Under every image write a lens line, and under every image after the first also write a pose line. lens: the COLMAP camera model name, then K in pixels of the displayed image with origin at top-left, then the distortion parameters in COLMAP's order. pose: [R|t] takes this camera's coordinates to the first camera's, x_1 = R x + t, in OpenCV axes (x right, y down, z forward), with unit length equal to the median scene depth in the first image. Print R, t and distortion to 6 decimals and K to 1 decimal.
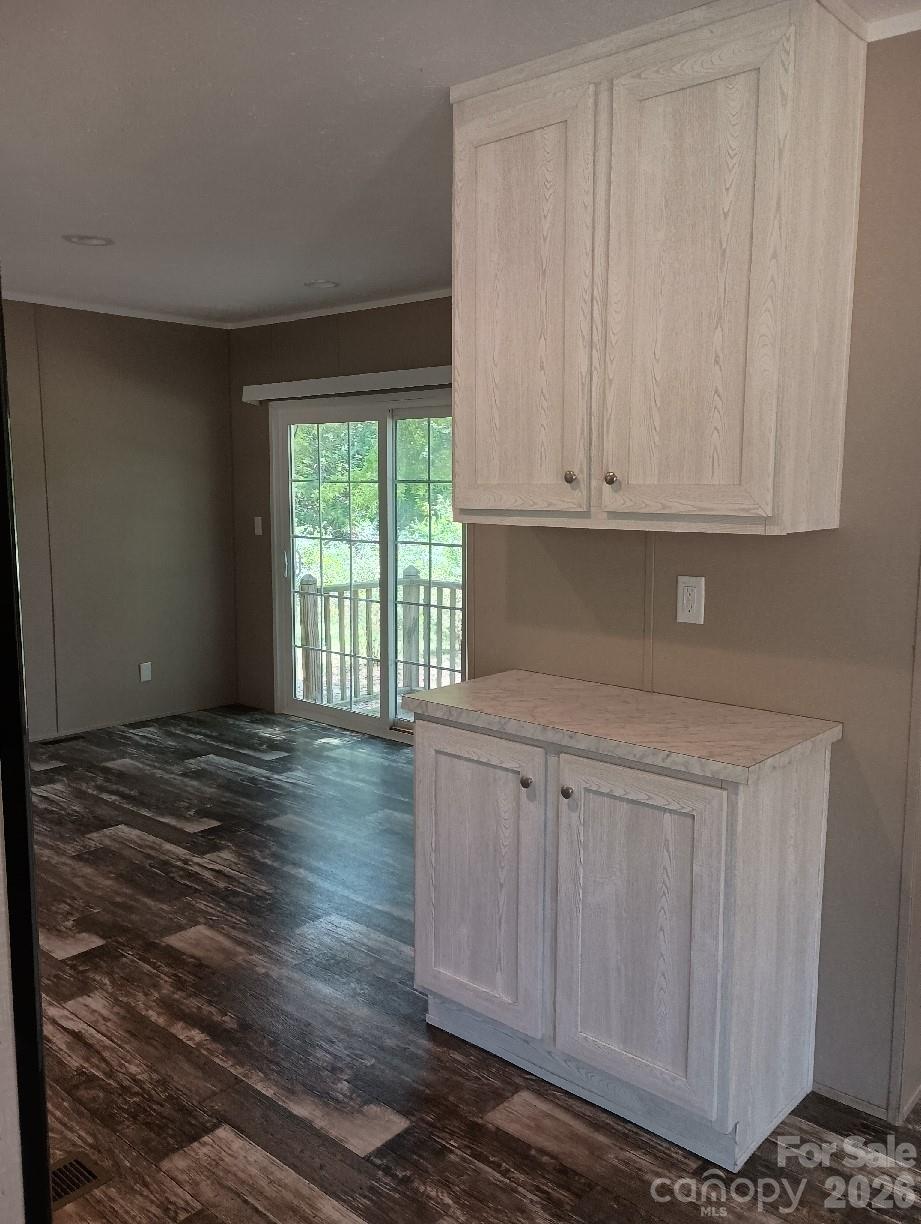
lens RADIAL K [[1025.2, 0, 460.5], [0, 1025.2, 612.0], [0, 0, 1]] dist [0.078374, -0.014568]
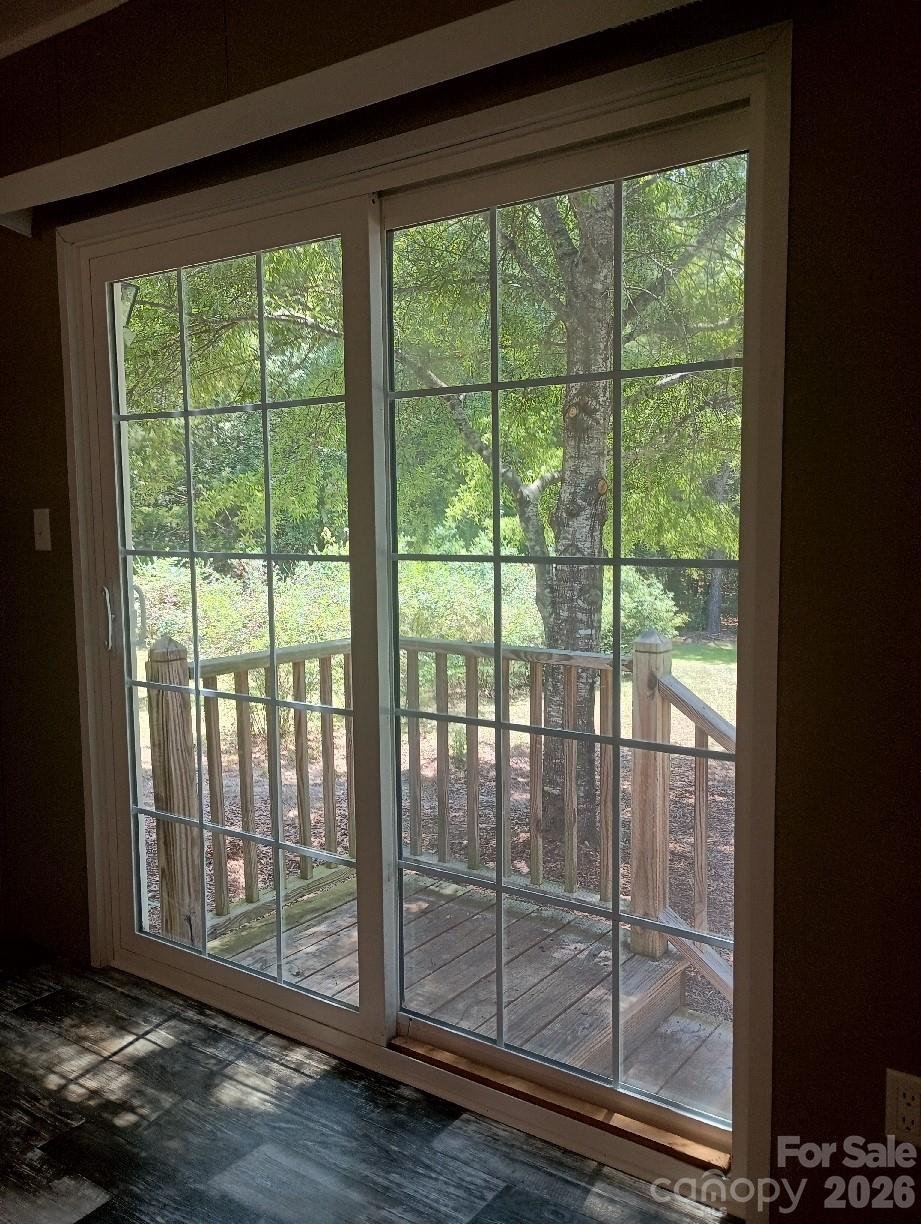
lens RADIAL K [[1025.2, 0, 460.5], [0, 1025.2, 612.0], [0, 0, 1]] dist [0.078374, -0.014568]
pose [[0.992875, -0.027500, 0.115945, -0.076753], [0.030847, 0.999155, -0.027166, -0.033246], [-0.115100, 0.030549, 0.992884, 0.567545]]
